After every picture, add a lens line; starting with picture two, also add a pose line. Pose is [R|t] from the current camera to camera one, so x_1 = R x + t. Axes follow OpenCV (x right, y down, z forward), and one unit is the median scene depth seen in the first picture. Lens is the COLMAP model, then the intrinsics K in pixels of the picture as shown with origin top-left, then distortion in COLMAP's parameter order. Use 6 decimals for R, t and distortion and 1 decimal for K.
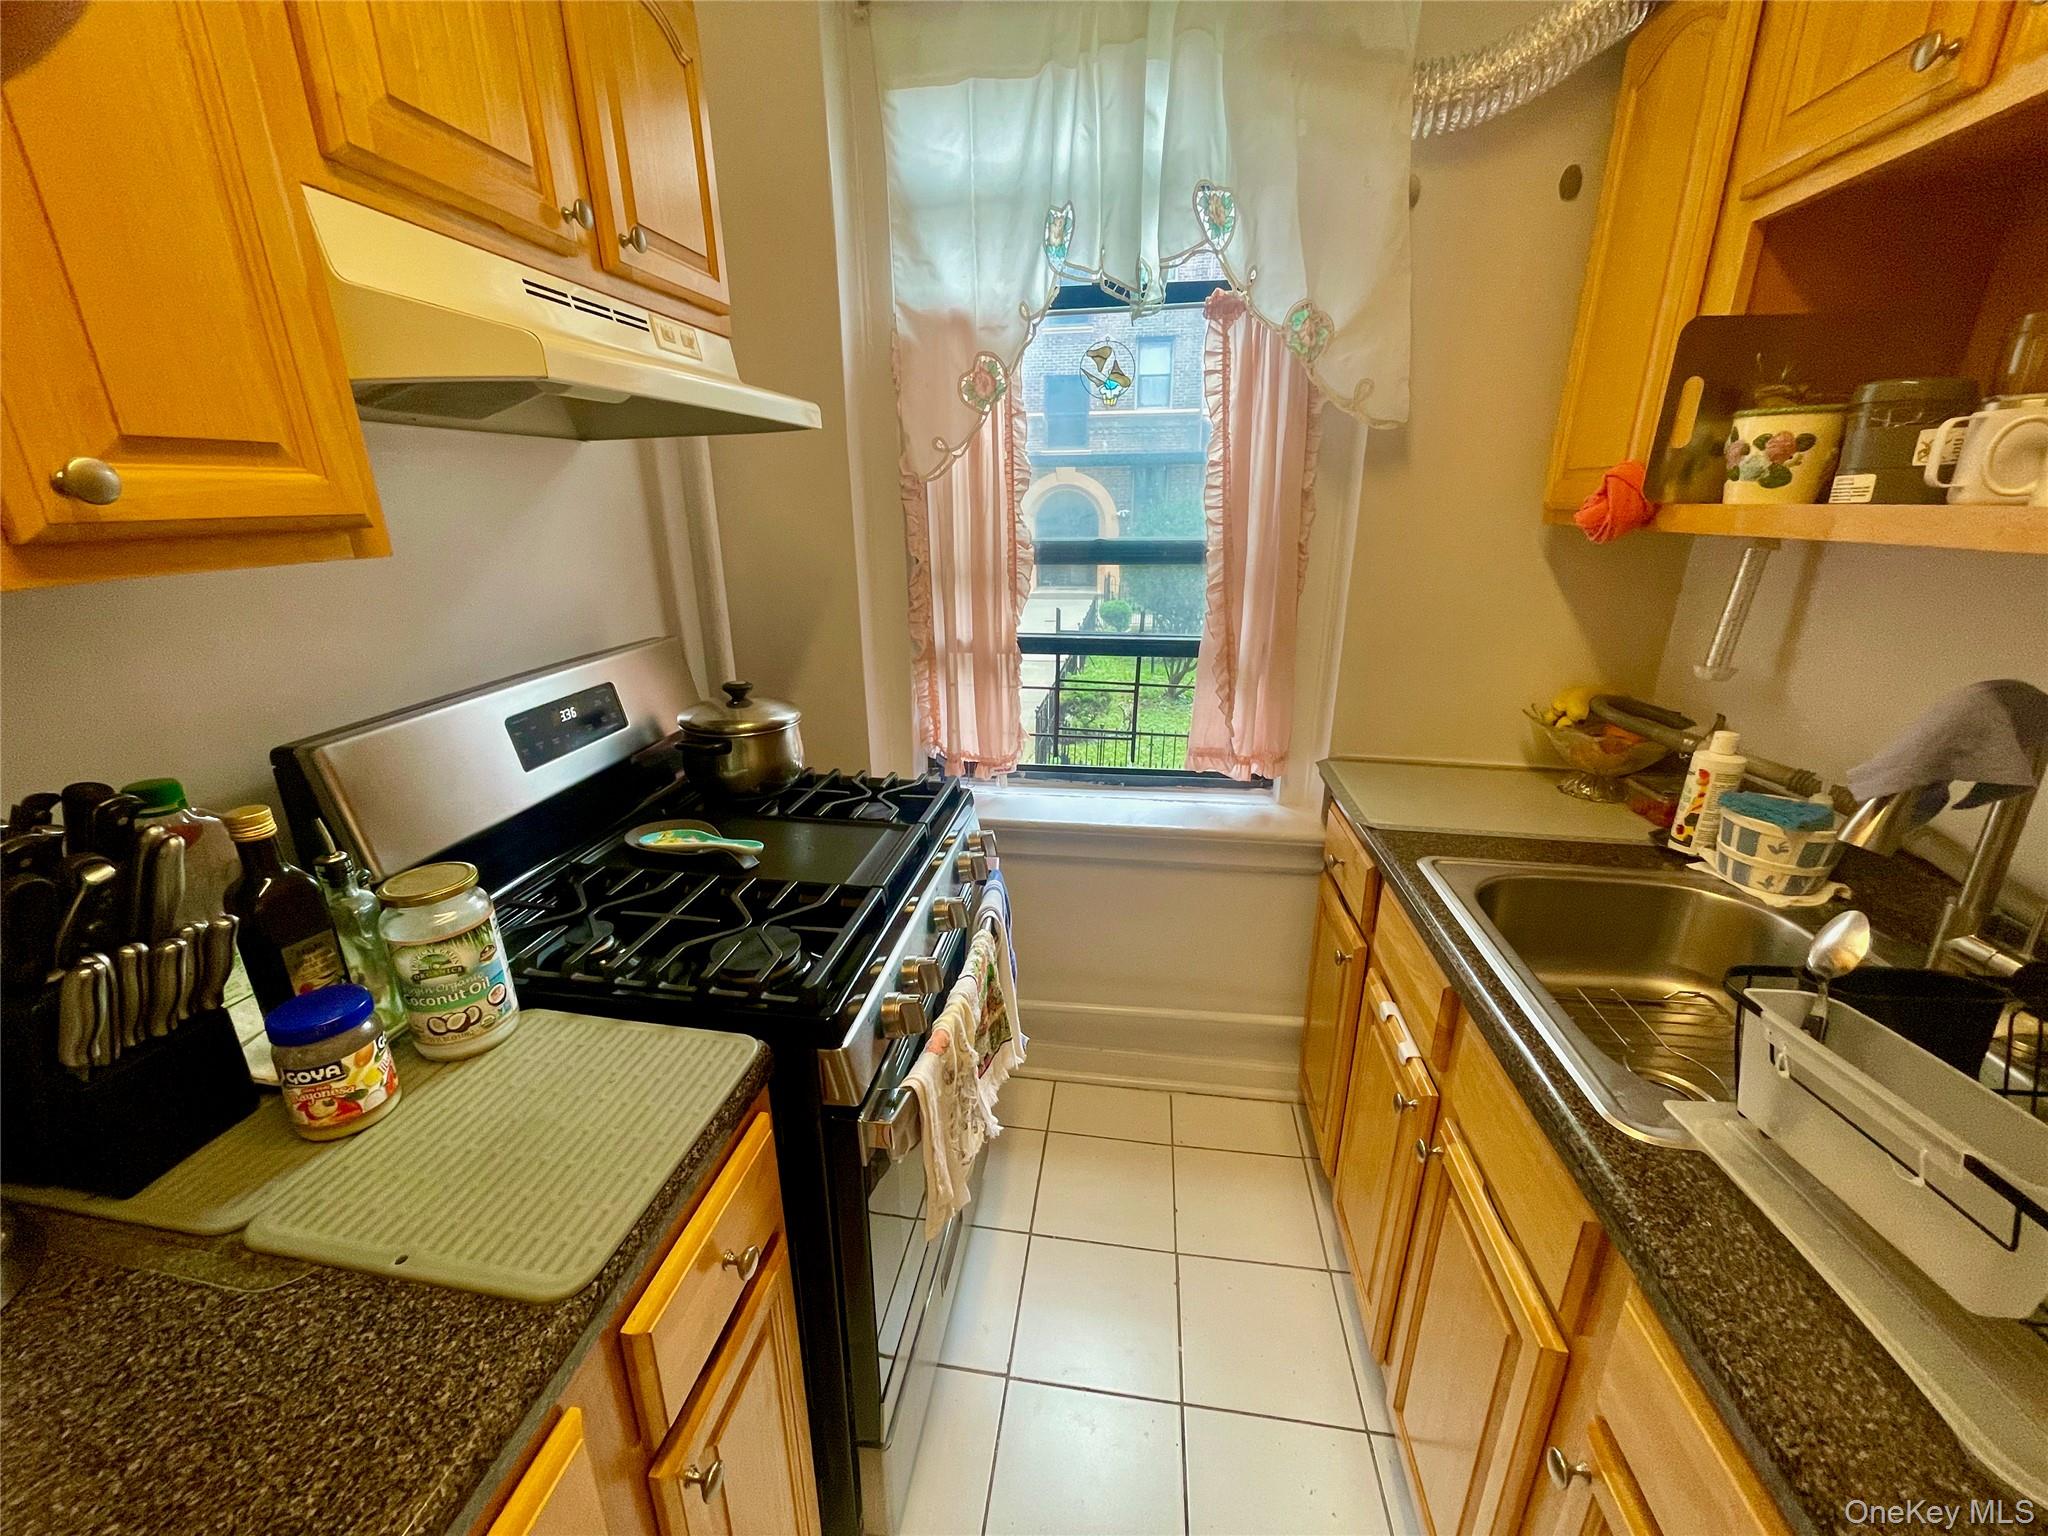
lens RADIAL K [[830.6, 0, 1018.4], [0, 830.6, 775.2], [0, 0, 1]] dist [0.001795, 0.000087]
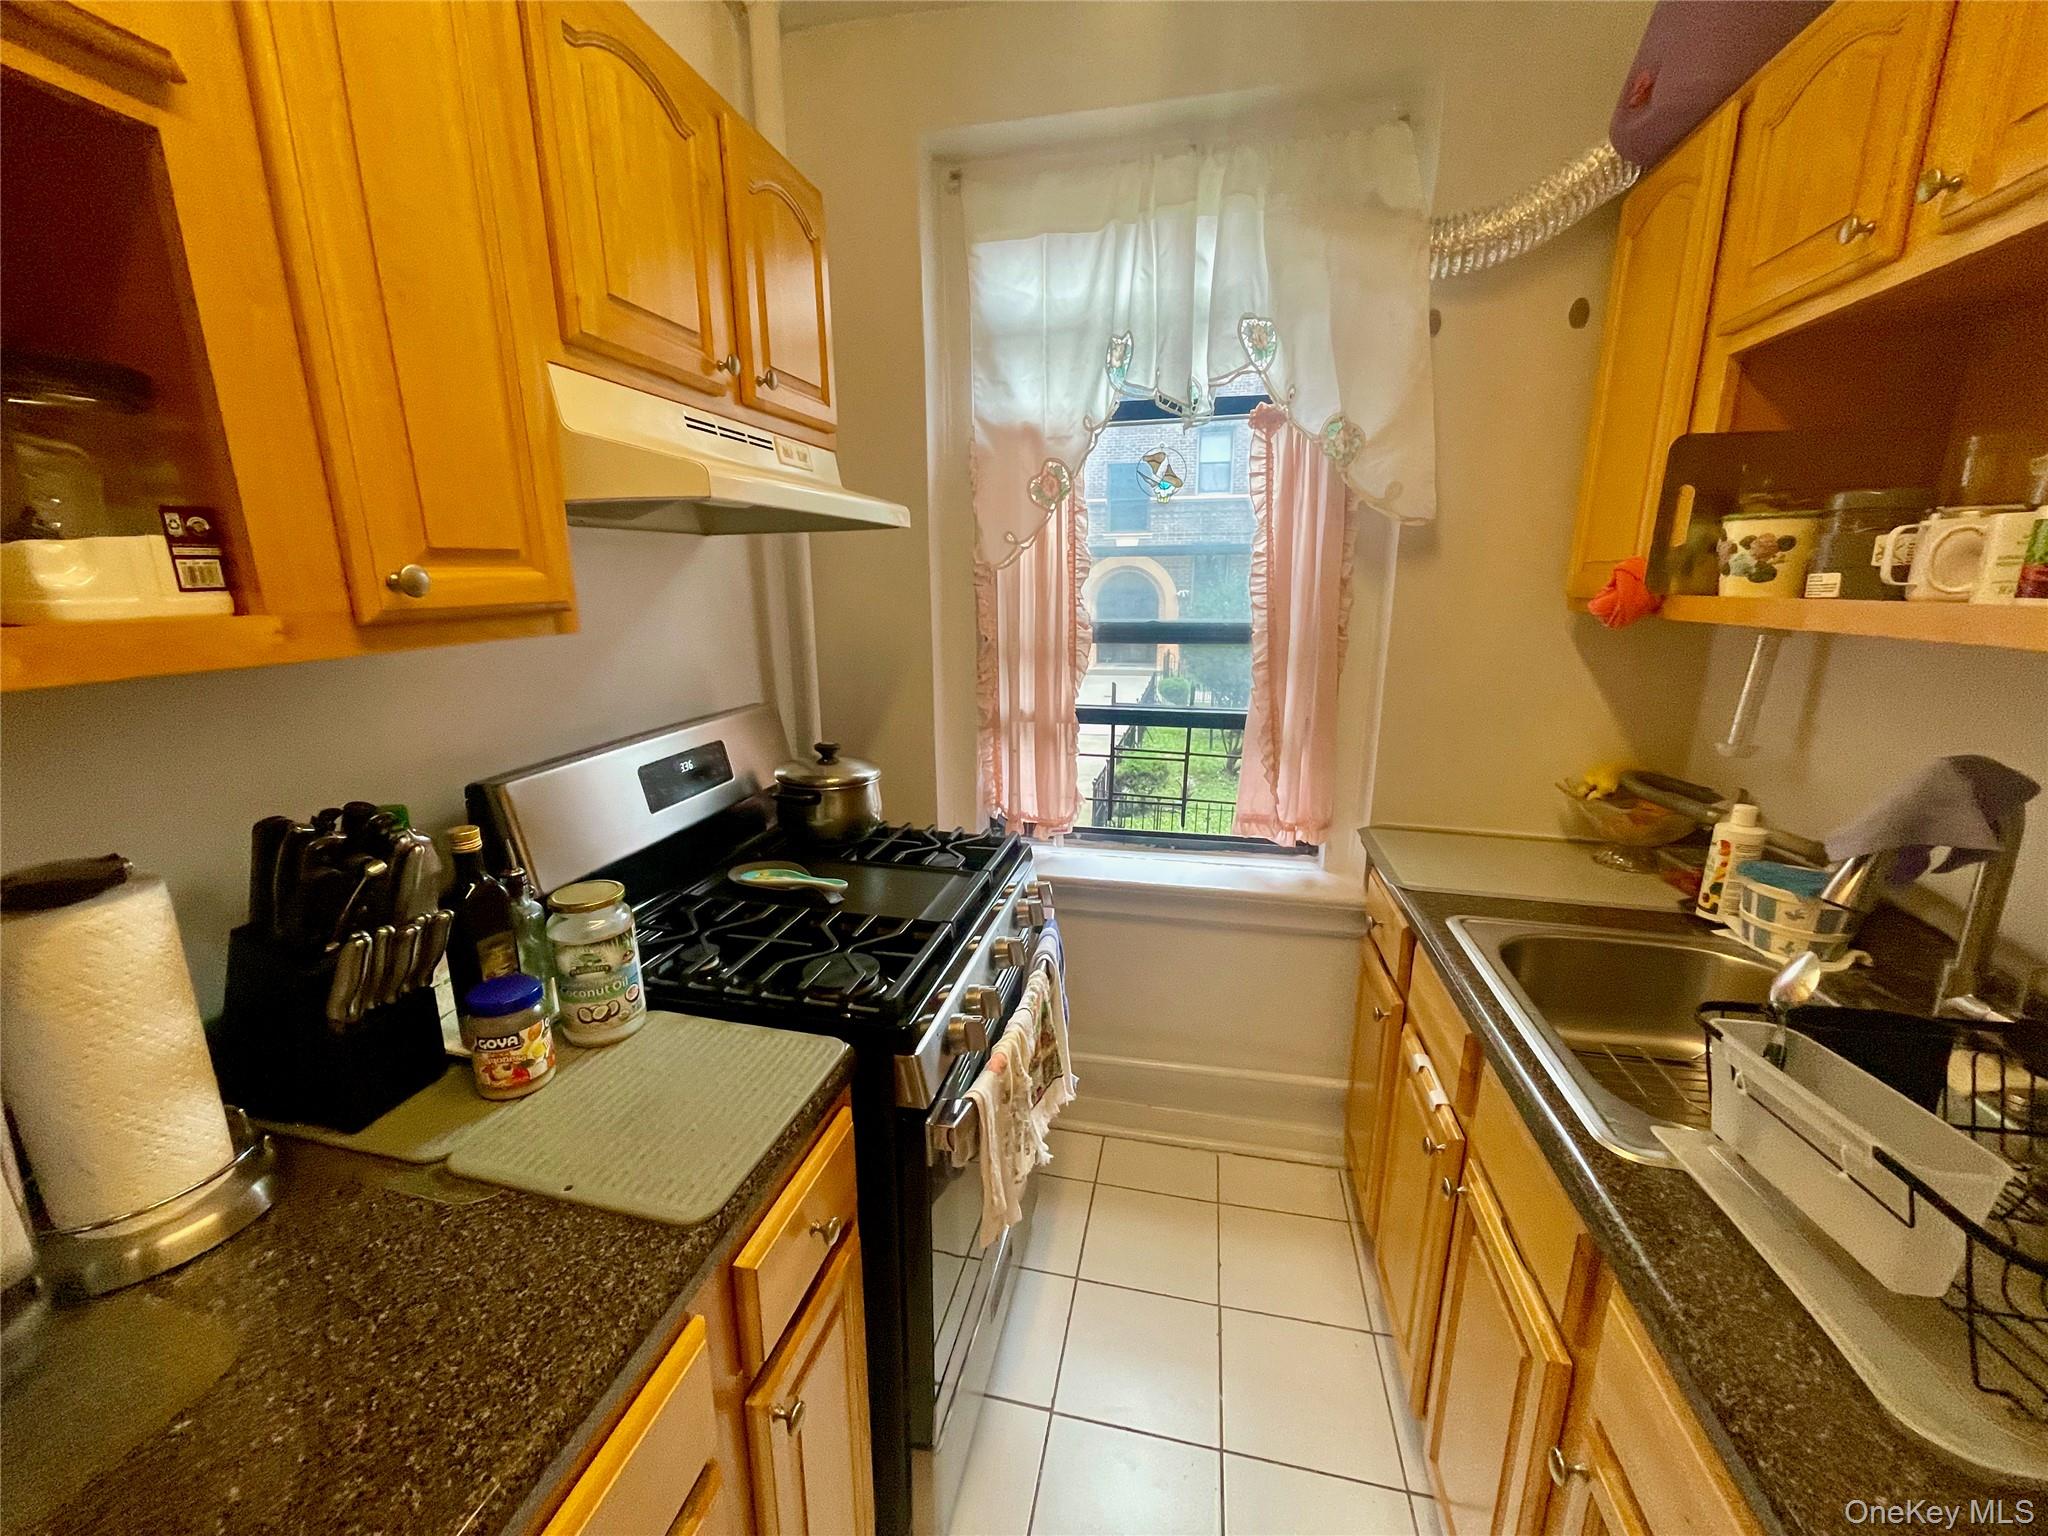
lens RADIAL K [[830.6, 0, 1020.5], [0, 830.6, 773.3], [0, 0, 1]] dist [0.001795, 0.000087]
pose [[0.997524, 0.019942, -0.067440, 0.002954], [-0.025999, 0.995587, -0.090167, 0.031557], [0.065344, 0.091697, 0.993641, -0.134259]]
